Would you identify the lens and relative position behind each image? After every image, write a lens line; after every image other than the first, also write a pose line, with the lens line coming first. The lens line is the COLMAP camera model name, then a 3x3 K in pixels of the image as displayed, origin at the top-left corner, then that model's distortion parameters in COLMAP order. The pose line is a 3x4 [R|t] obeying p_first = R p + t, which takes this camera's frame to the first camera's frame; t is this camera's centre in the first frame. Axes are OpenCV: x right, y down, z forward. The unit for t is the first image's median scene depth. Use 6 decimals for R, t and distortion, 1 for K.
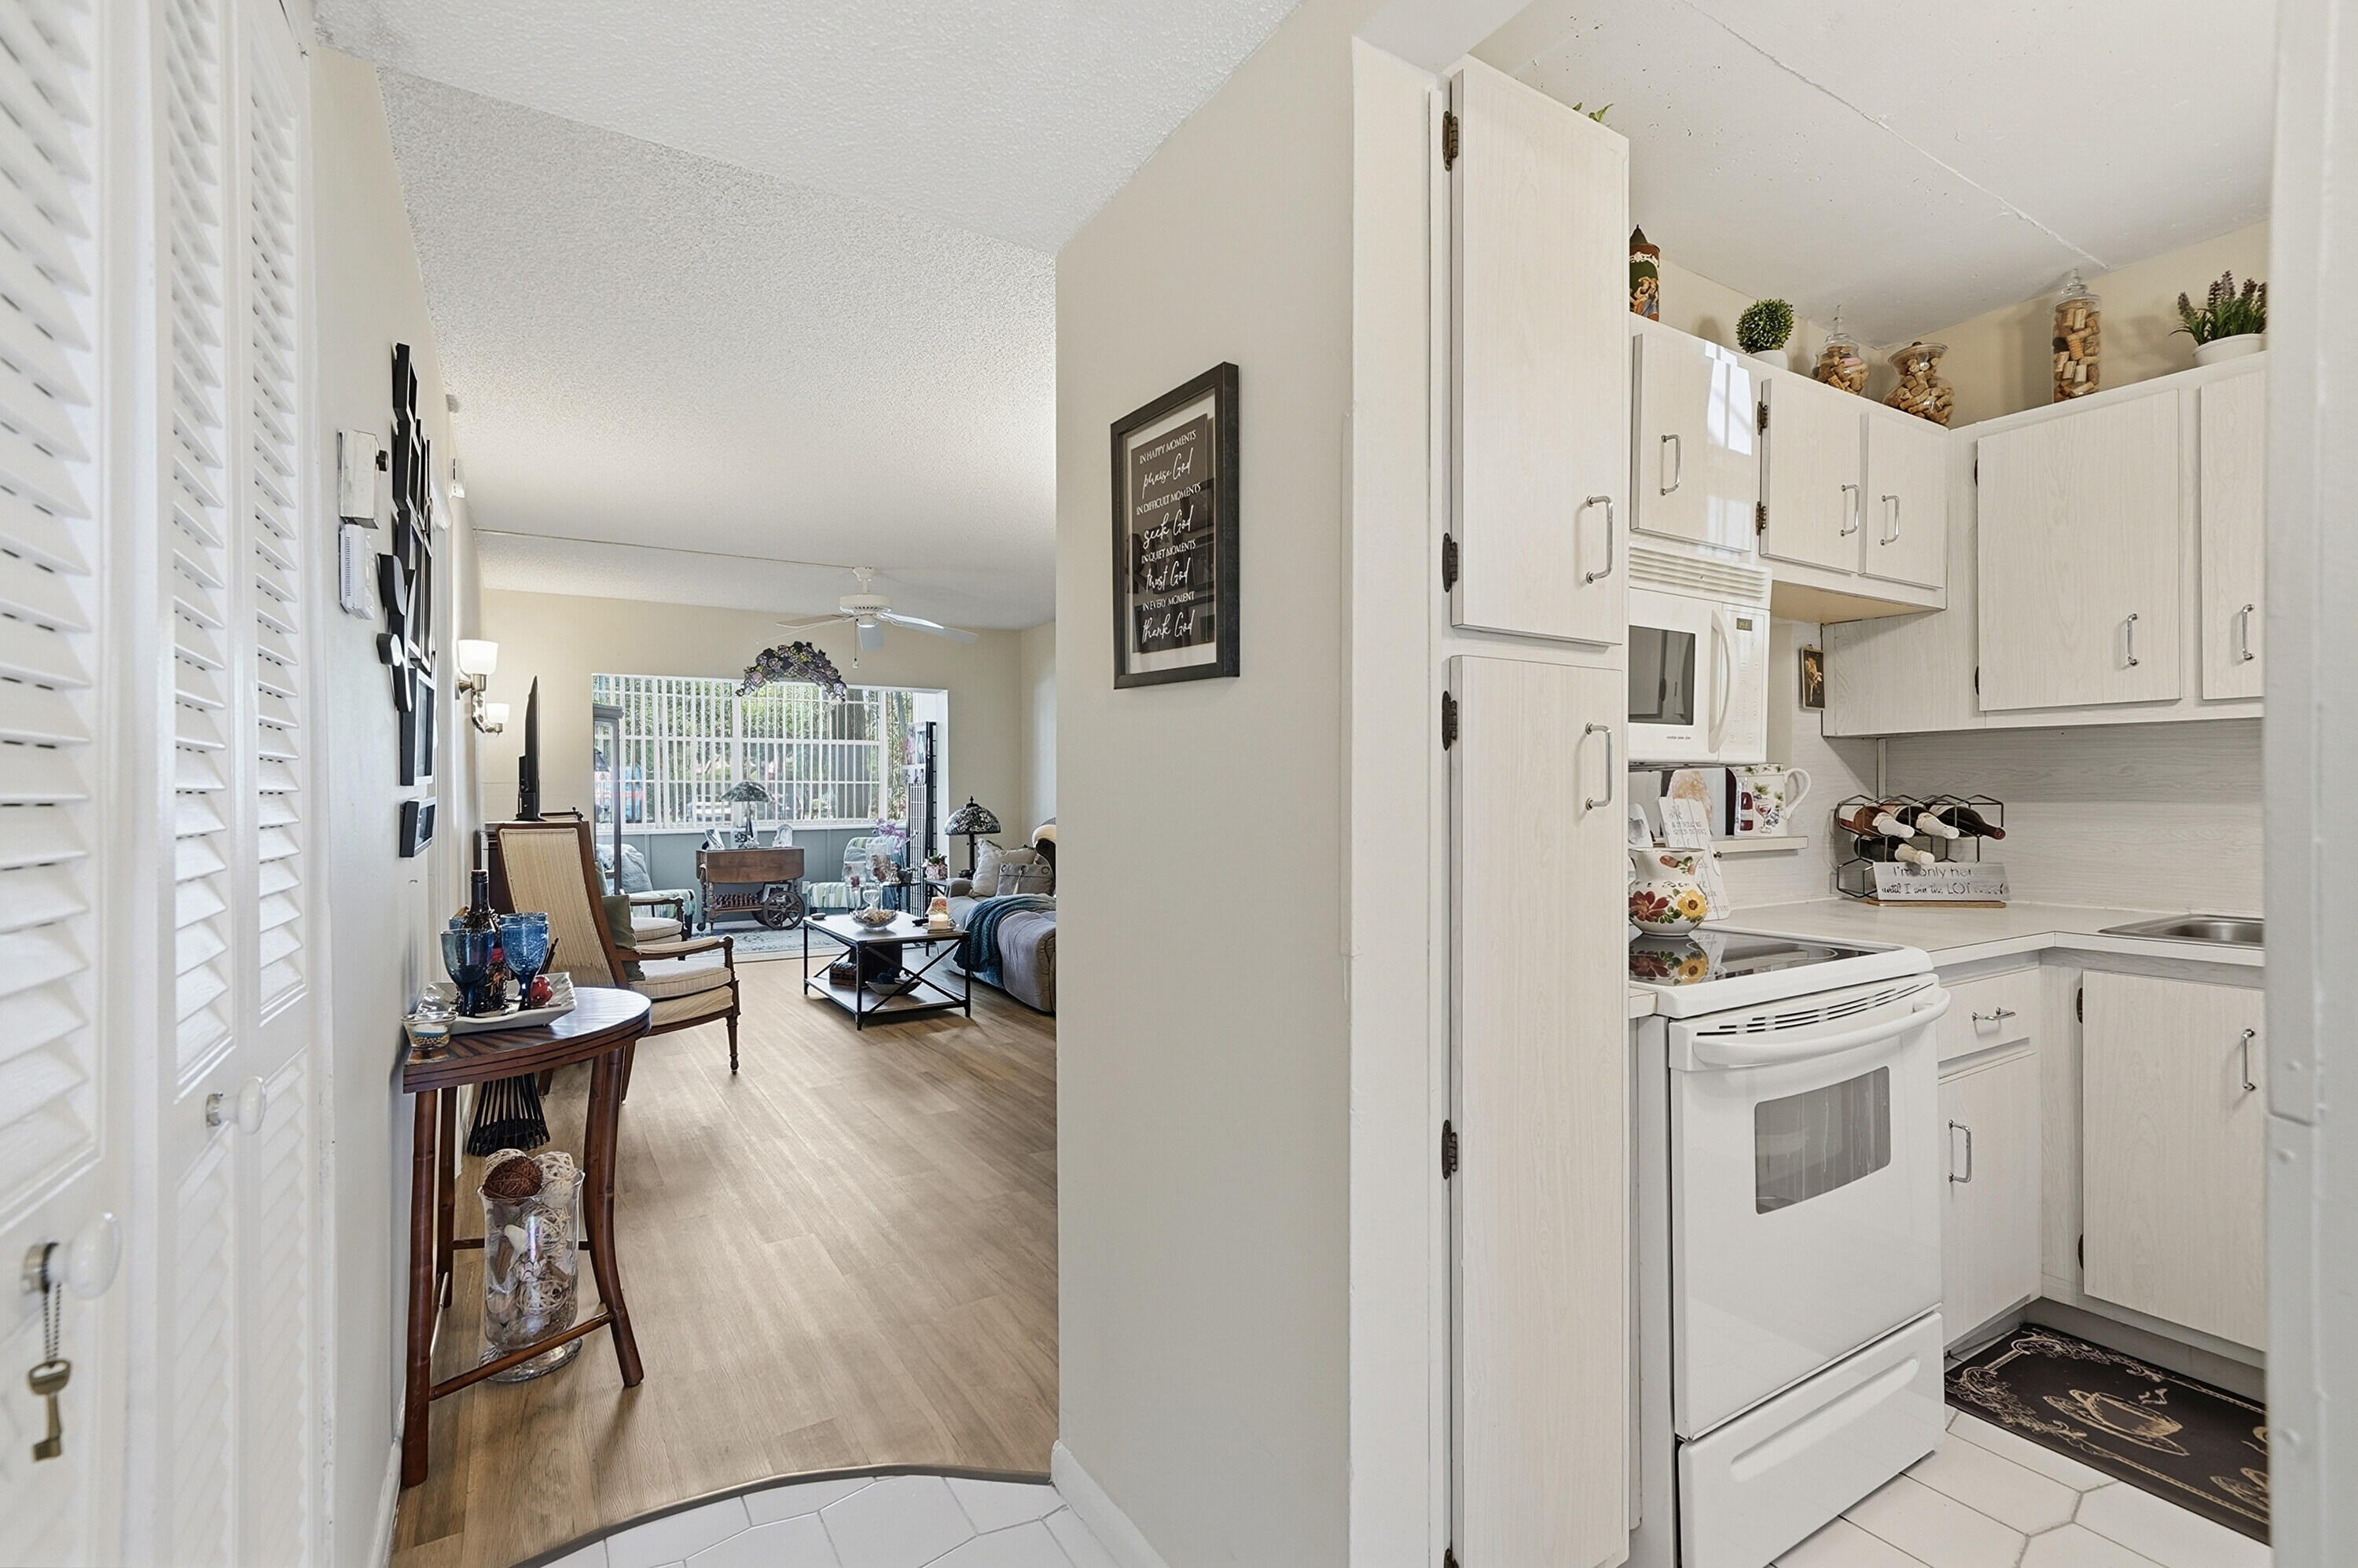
lens RADIAL K [[1044.8, 0, 1173.7], [0, 1044.8, 801.0], [0, 0, 1]] dist [0.000877, 0.000202]
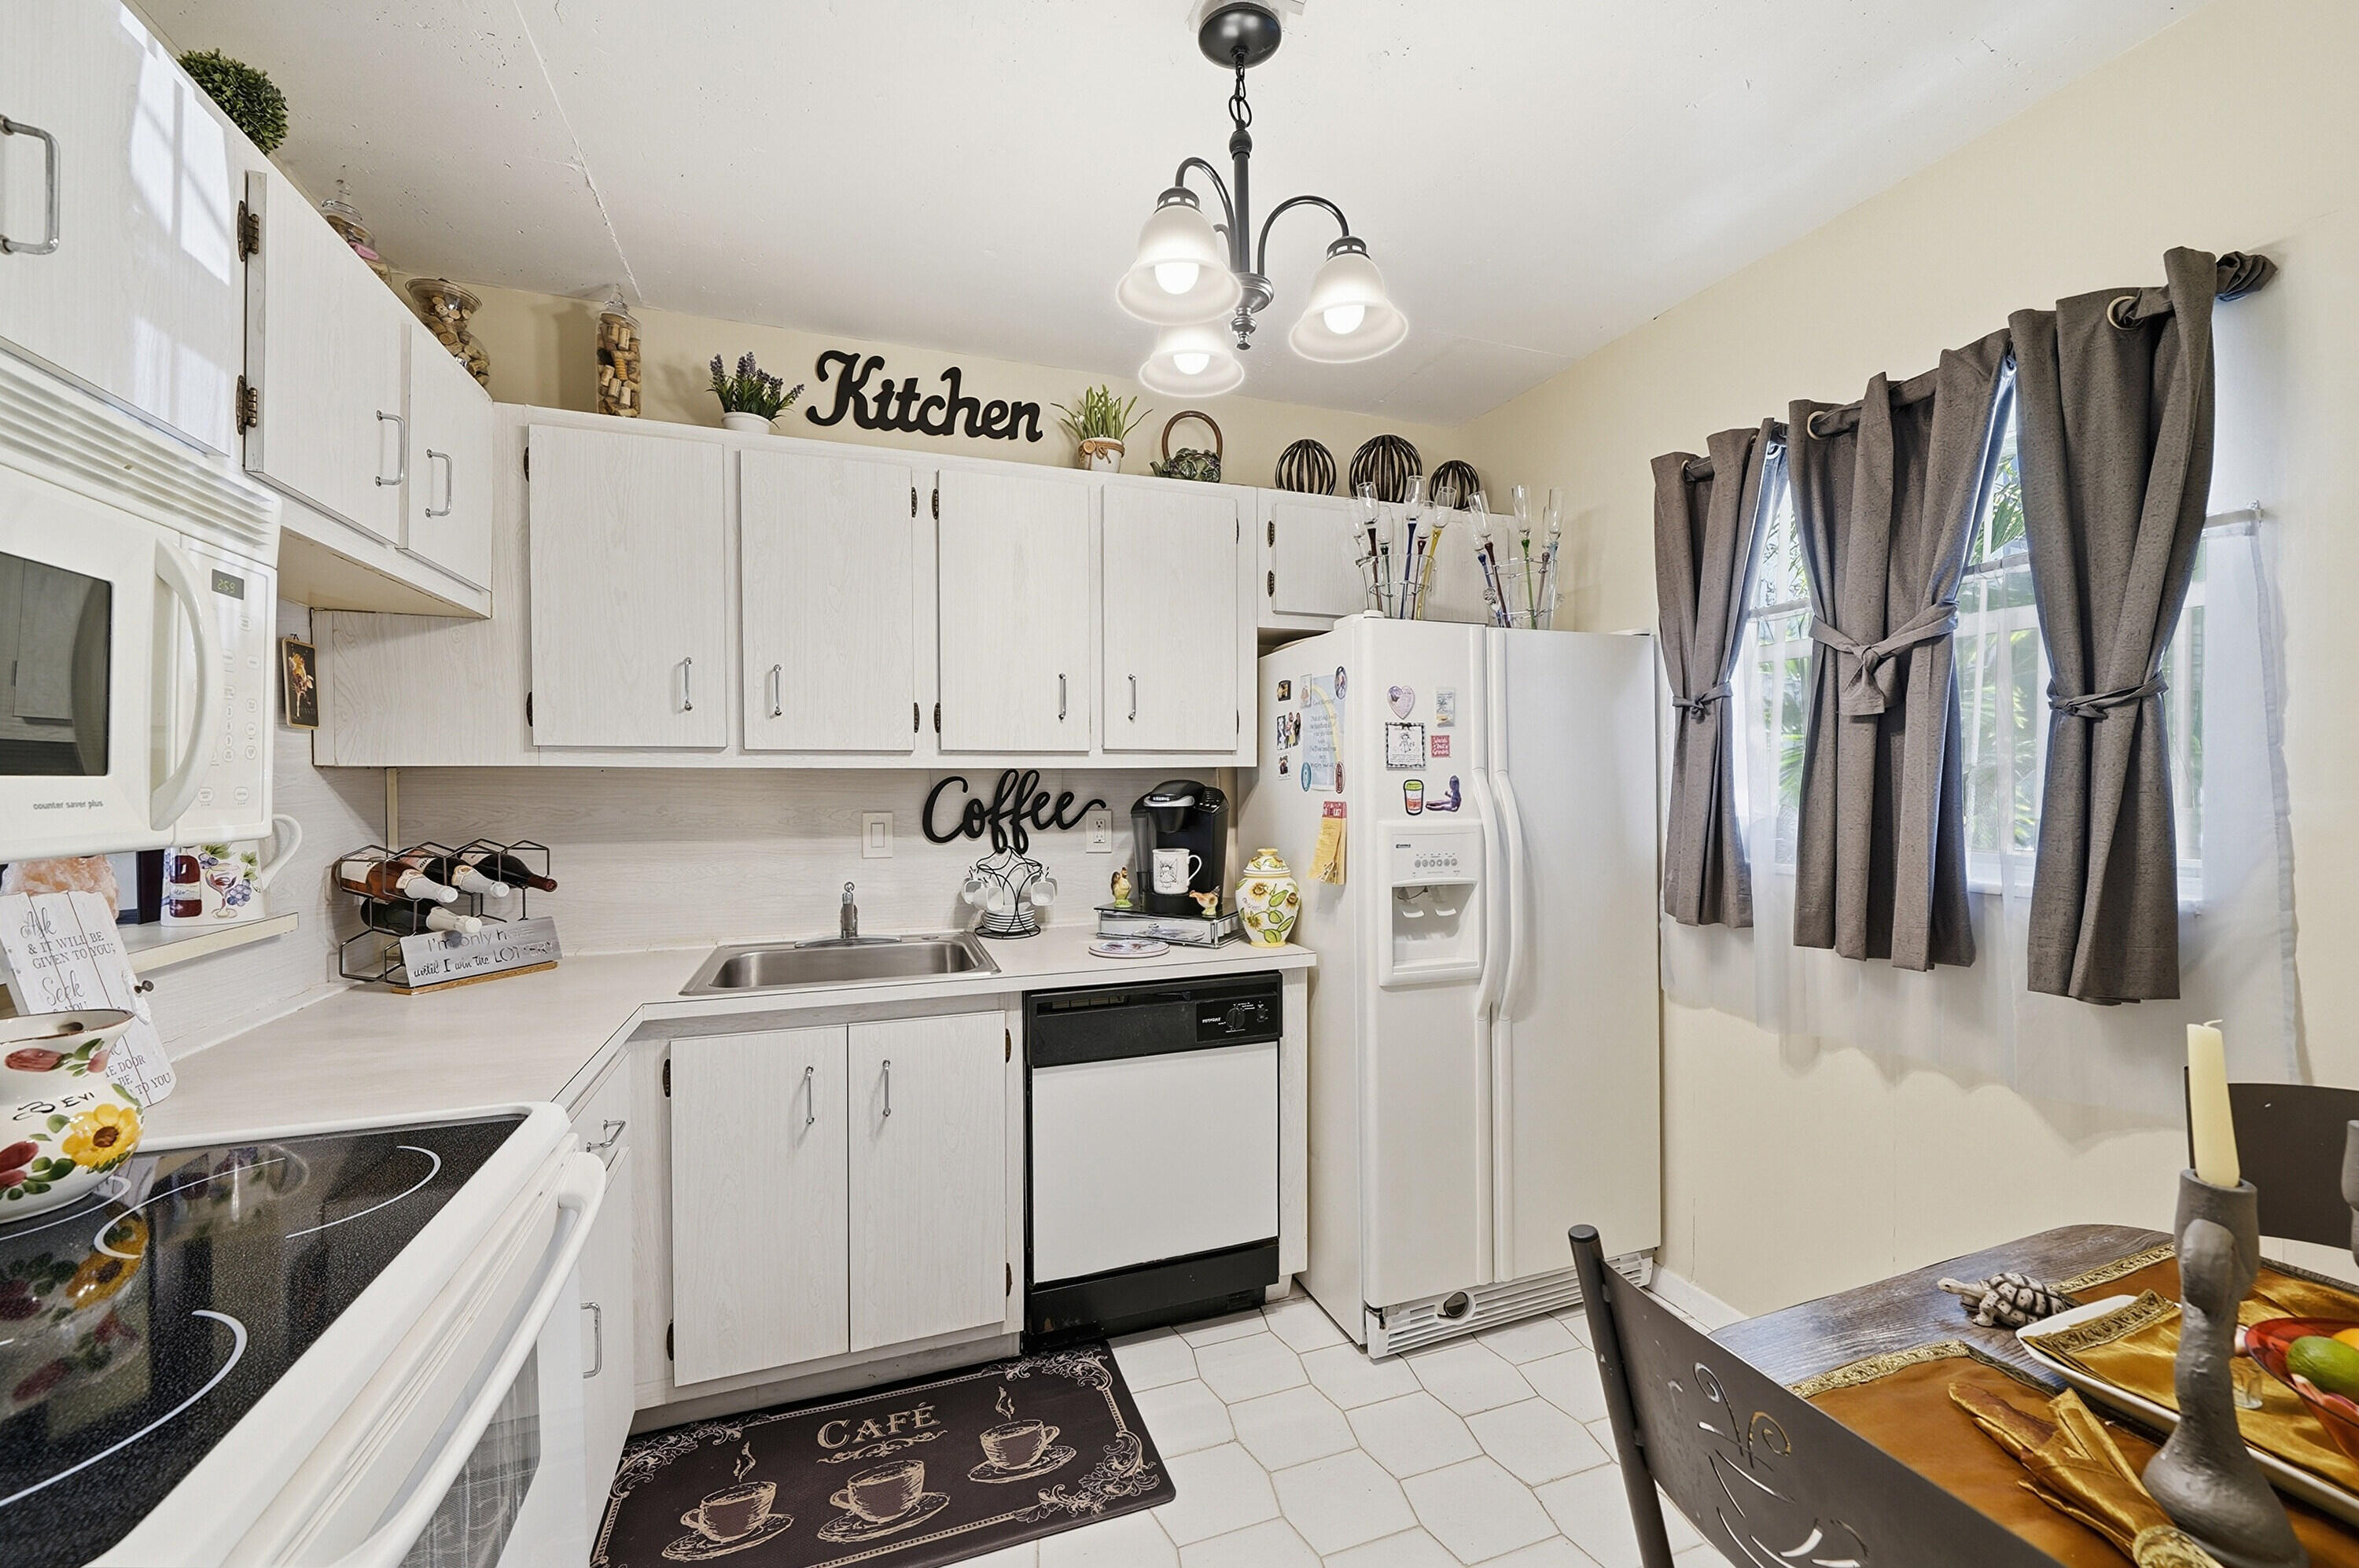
lens RADIAL K [[916.9, 0, 1173.8], [0, 916.9, 793.4], [0, 0, 1]] dist [-0.008172, 0.000338]
pose [[0.200124, -0.008935, 0.979730, 0.141360], [0.007727, 0.999942, 0.007541, -0.046816], [-0.979740, 0.006061, 0.200181, 0.328121]]
